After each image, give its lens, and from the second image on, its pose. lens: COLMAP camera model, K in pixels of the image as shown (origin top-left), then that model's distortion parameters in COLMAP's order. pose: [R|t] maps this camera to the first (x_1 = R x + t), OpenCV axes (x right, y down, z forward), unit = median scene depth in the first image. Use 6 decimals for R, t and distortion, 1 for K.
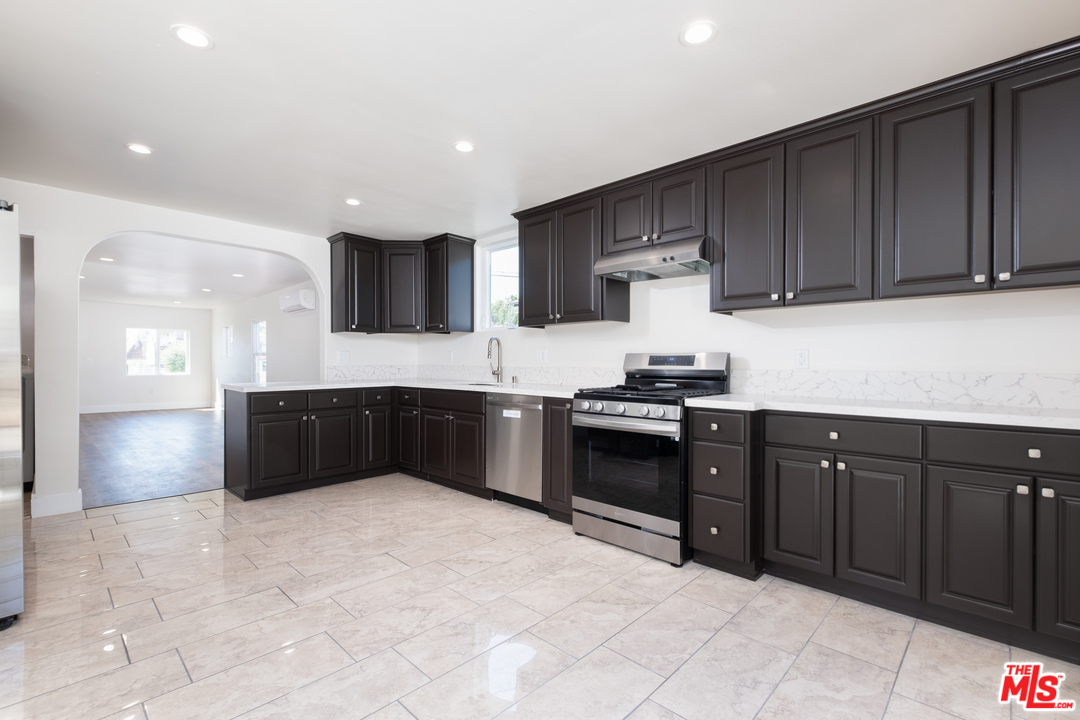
lens RADIAL K [[486.7, 0, 546.9], [0, 486.7, 364.9], [0, 0, 1]] dist [0.001757, 0.000390]
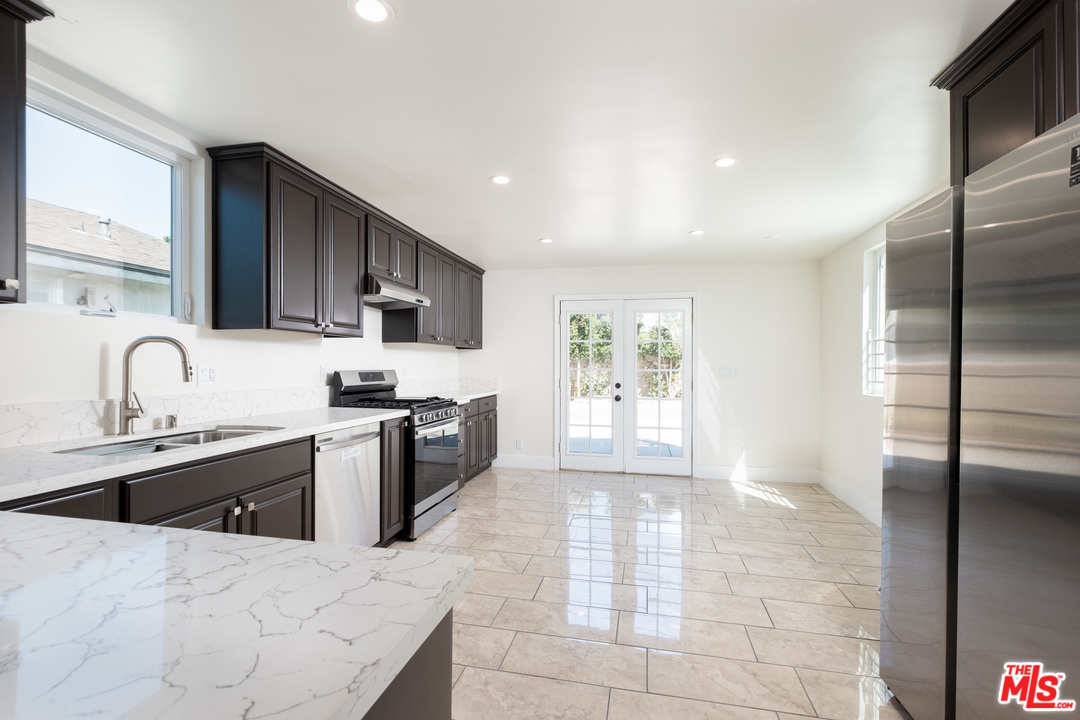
lens RADIAL K [[486.7, 0, 537.5], [0, 486.7, 361.8], [0, 0, 1]] dist [0.001757, 0.000390]
pose [[-0.519882, -0.000647, 0.854238, -0.659285], [-0.000682, 1.000000, 0.000342, -0.030657], [-0.854238, -0.000405, -0.519882, 0.875146]]
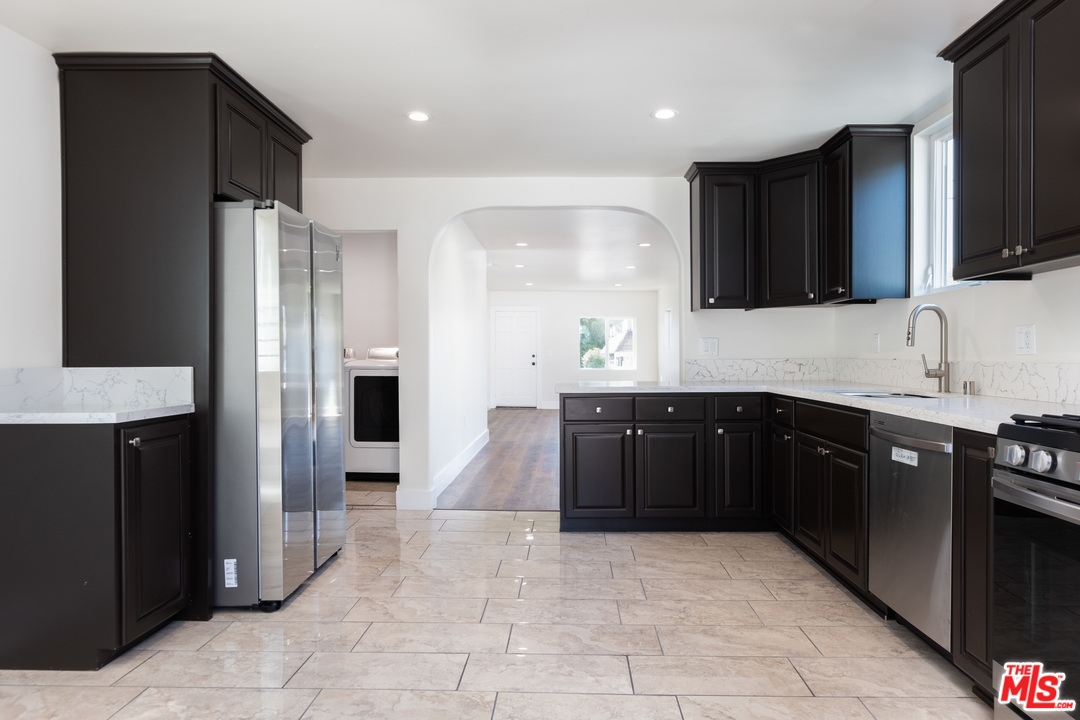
lens RADIAL K [[701.8, 0, 545.3], [0, 701.8, 360.9], [0, 0, 1]] dist [0.014068, -0.002687]
pose [[0.667797, 0.004454, -0.744330, 0.167477], [-0.001726, 0.999989, 0.004436, 0.000011], [0.744342, -0.001678, 0.667797, 0.186777]]
